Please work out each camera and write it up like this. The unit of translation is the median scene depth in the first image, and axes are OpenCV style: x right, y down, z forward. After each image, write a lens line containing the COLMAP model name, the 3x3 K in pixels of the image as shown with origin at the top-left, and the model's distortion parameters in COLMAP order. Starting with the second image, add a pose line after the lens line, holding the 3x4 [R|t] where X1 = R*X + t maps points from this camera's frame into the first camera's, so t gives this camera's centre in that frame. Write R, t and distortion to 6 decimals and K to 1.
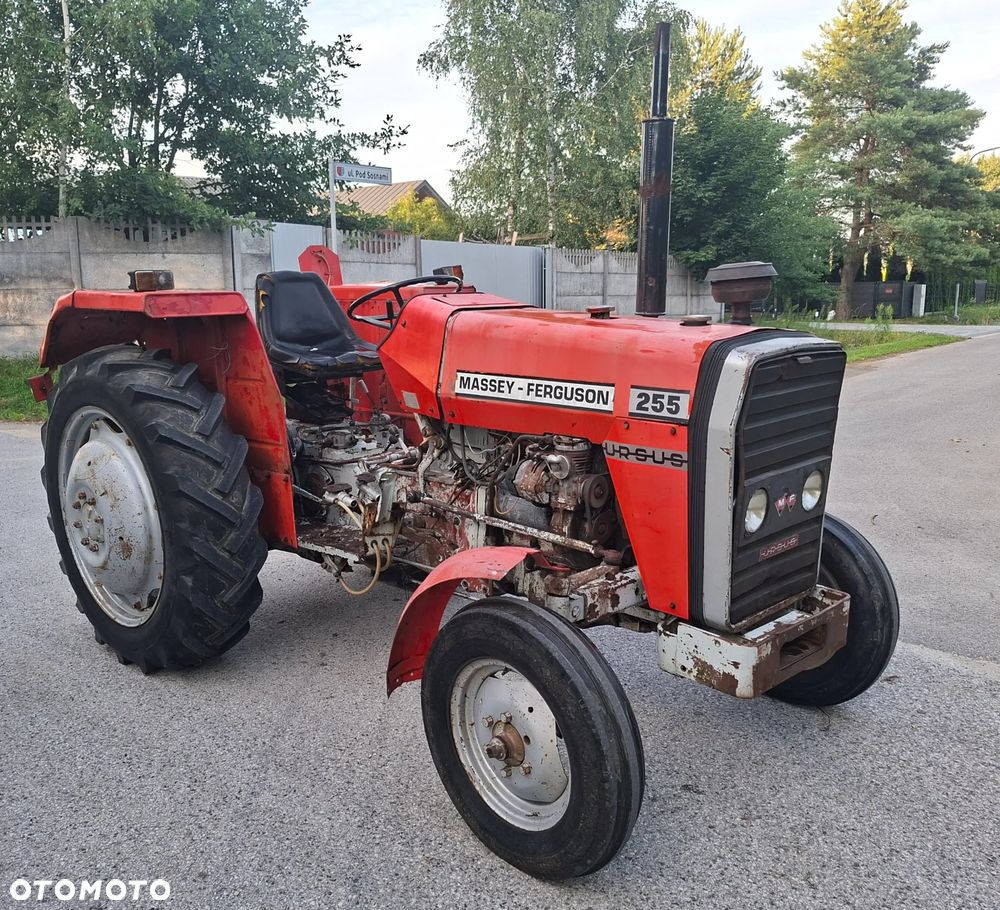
lens RADIAL K [[926.5, 0, 496.9], [0, 926.5, 459.0], [0, 0, 1]] dist [0.119549, -0.152183]
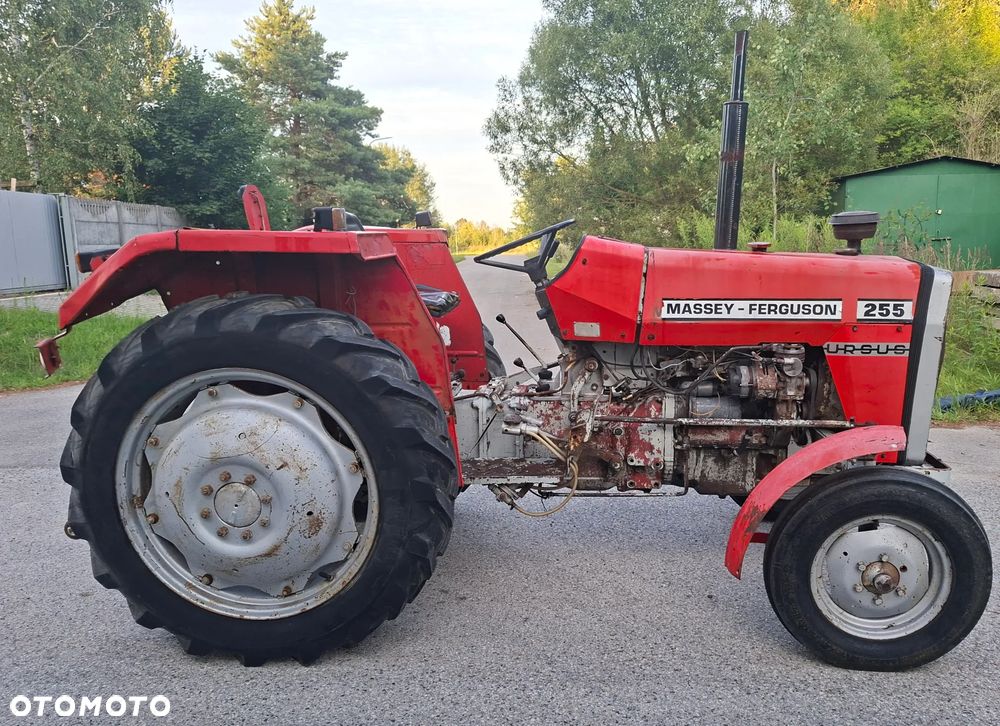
lens RADIAL K [[772.0, 0, 539.1], [0, 772.0, 374.9], [0, 0, 1]] dist [0.134583, -0.208876]
pose [[0.770684, -0.107540, 0.628077, -0.721591], [0.114432, 0.992990, 0.029605, -0.043022], [-0.626858, 0.049056, 0.777588, 0.313410]]
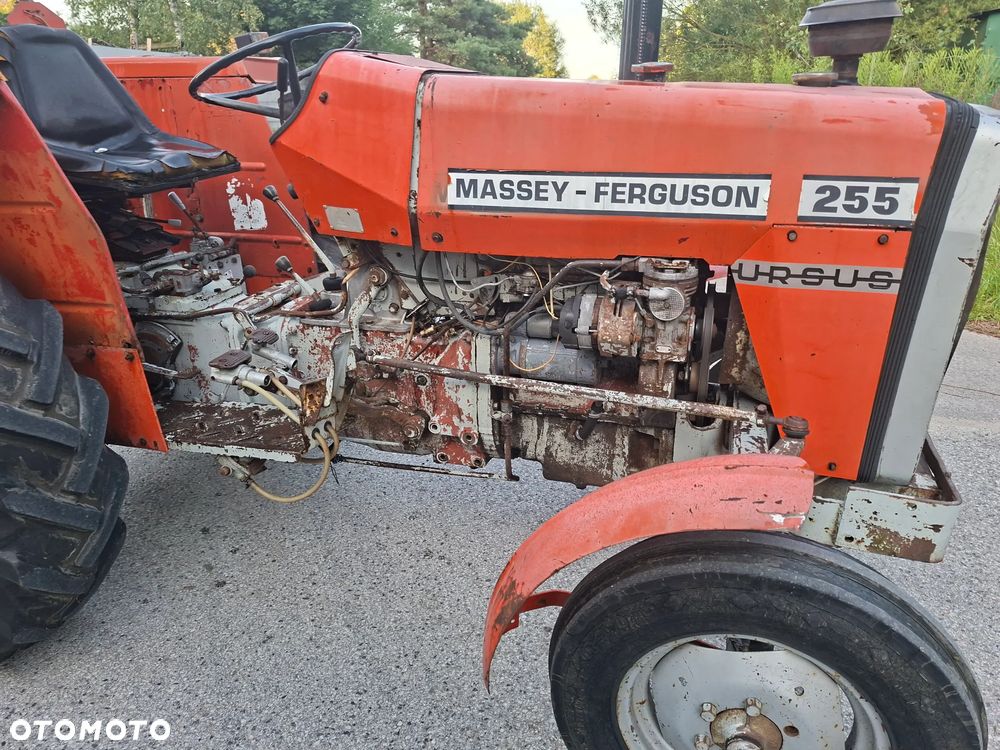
lens RADIAL K [[688.9, 0, 508.1], [0, 688.9, 368.3], [0, 0, 1]] dist [0.095297, -0.116291]
pose [[0.884425, -0.172691, 0.433556, -0.223181], [0.089811, 0.974633, 0.205001, -0.050670], [-0.457959, -0.142370, 0.877499, 0.484183]]
